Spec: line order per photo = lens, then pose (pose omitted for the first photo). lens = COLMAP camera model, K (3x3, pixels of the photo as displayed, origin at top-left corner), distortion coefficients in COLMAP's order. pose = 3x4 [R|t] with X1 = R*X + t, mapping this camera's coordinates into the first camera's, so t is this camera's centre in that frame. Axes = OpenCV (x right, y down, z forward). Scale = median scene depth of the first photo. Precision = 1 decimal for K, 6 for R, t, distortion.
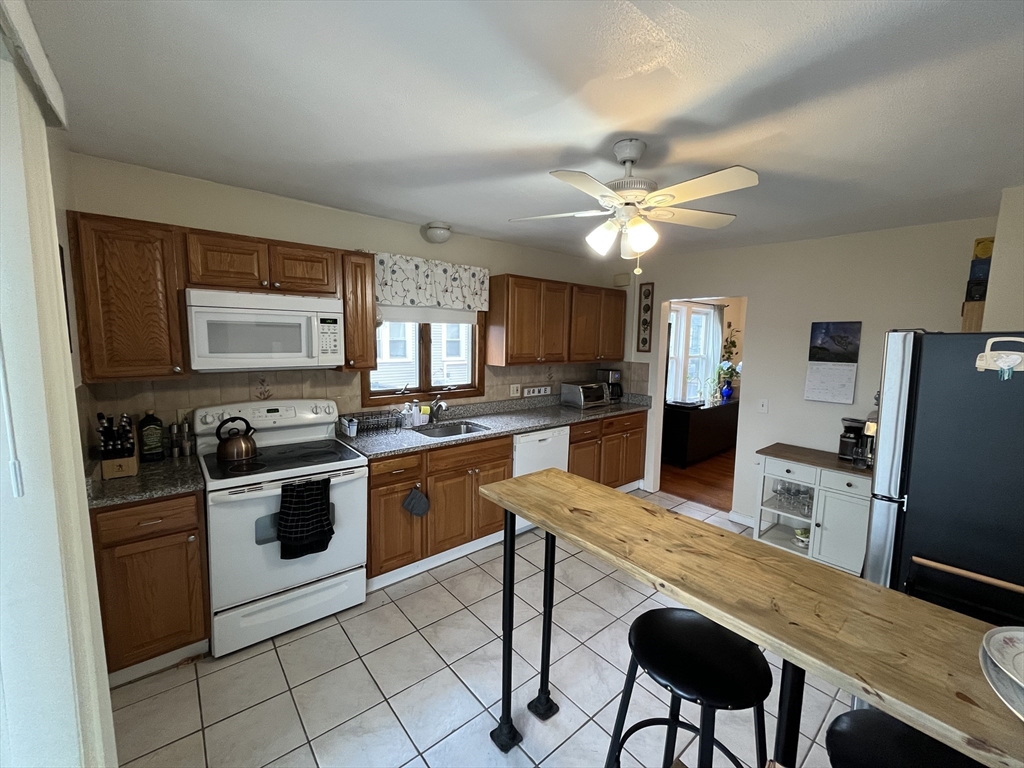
lens RADIAL K [[416.1, 0, 512.5], [0, 416.1, 382.7], [0, 0, 1]] dist [-0.000987, -0.000092]
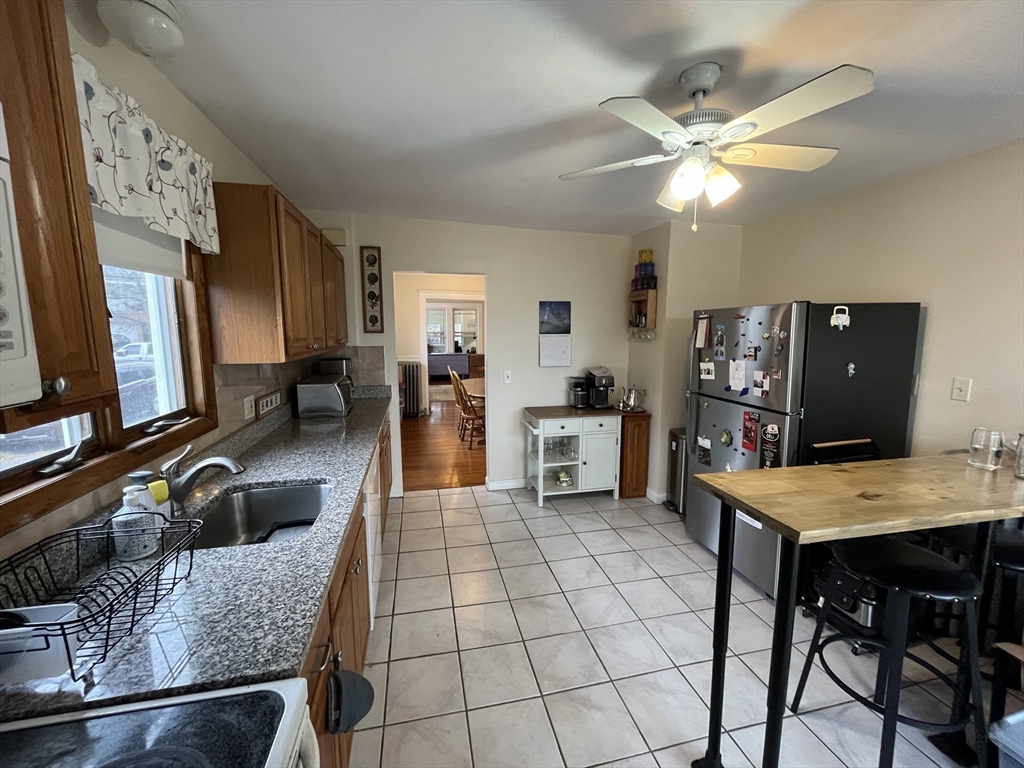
lens RADIAL K [[416.1, 0, 513.9], [0, 416.1, 382.0], [0, 0, 1]] dist [-0.000987, -0.000092]
pose [[0.455612, -0.131642, 0.880391, -0.352420], [0.103122, 0.990152, 0.094687, -0.033755], [-0.884185, 0.047647, 0.464700, 0.476843]]
